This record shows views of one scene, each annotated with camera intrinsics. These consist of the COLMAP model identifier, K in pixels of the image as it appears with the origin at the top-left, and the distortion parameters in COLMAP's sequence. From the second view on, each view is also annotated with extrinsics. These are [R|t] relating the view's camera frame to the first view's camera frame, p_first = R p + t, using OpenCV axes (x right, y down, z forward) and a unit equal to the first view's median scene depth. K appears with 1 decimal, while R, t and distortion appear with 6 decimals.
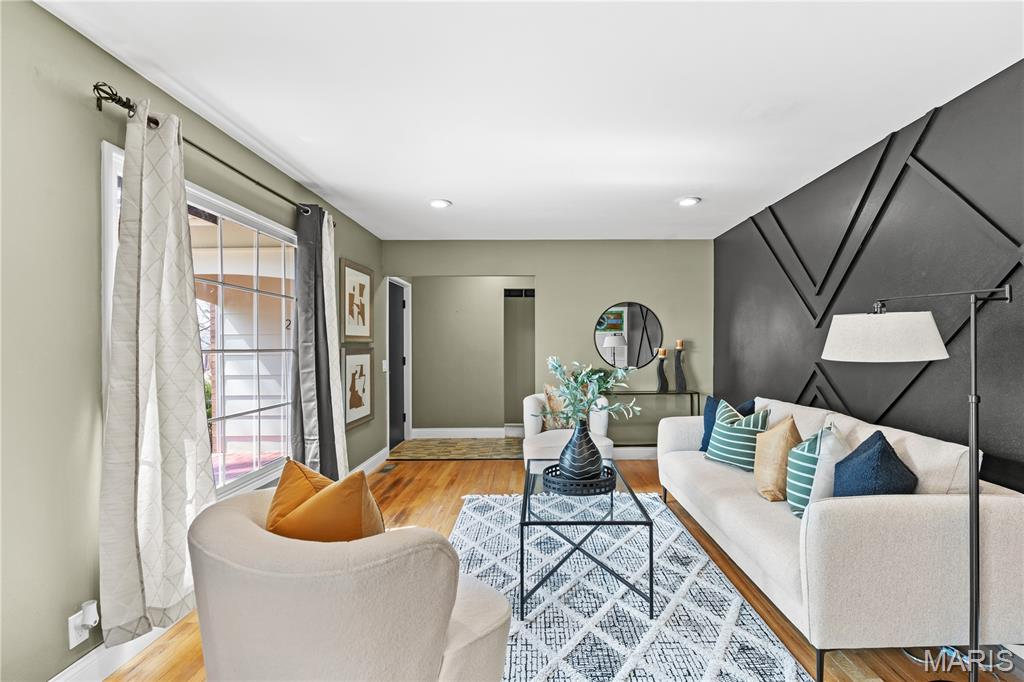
lens RADIAL K [[467.4, 0, 513.0], [0, 467.4, 346.1], [0, 0, 1]] dist [0.003322, 0.000142]
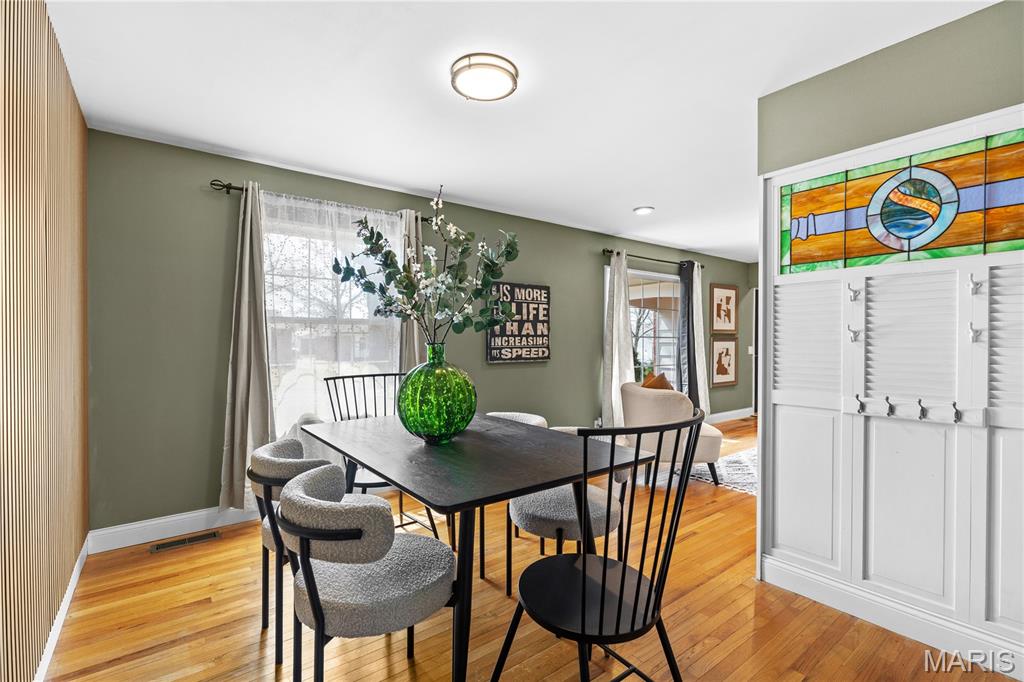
lens RADIAL K [[467.4, 0, 518.5], [0, 467.4, 341.2], [0, 0, 1]] dist [0.003322, 0.000142]
pose [[0.635573, 0.012948, -0.771932, 0.468609], [-0.009043, 0.999916, 0.009326, 0.008790], [0.771988, 0.001054, 0.635636, -0.568384]]
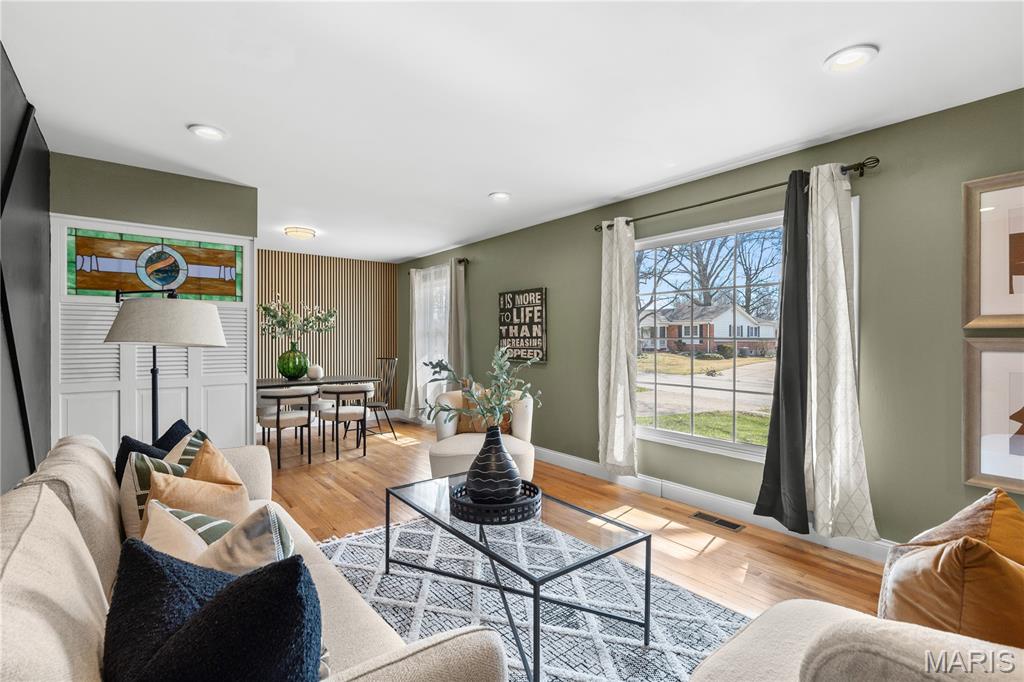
lens RADIAL K [[467.4, 0, 514.2], [0, 467.4, 336.3], [0, 0, 1]] dist [0.003322, 0.000142]
pose [[-0.753289, -0.001259, -0.657688, 0.427090], [-0.001724, 0.999999, 0.000060, 0.002694], [0.657687, 0.001179, -0.753291, 1.028138]]
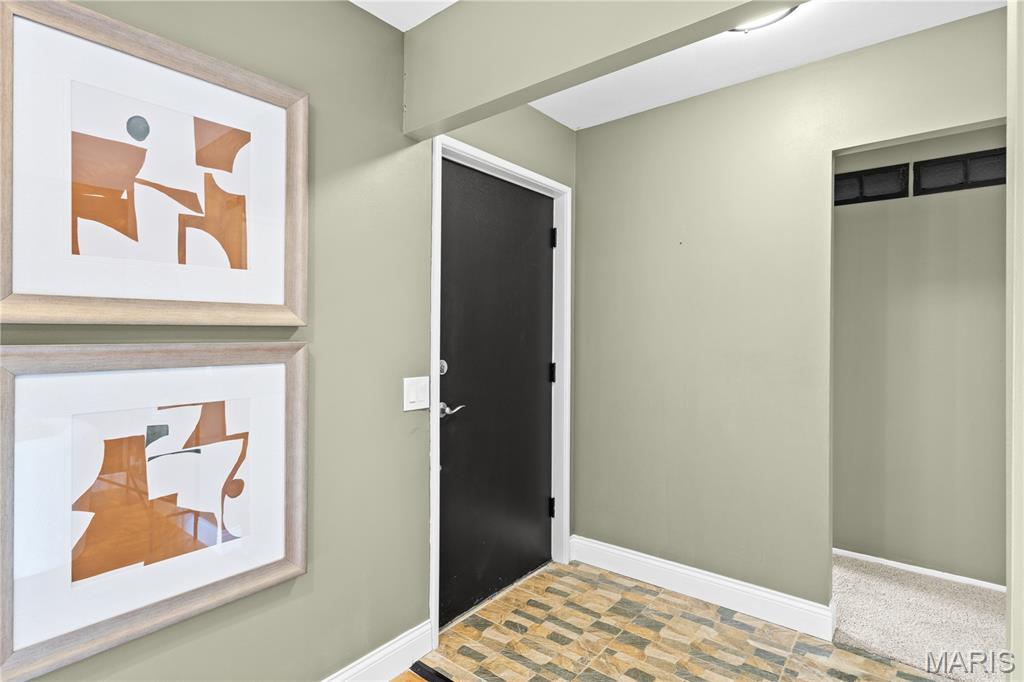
lens RADIAL K [[508.6, 0, 514.3], [0, 508.6, 335.6], [0, 0, 1]] dist [-0.000774, -0.000226]
pose [[0.808649, 0.006256, -0.588258, 0.013198], [-0.004962, 0.999980, 0.003813, -0.003457], [0.588271, -0.000164, 0.808664, 0.911901]]
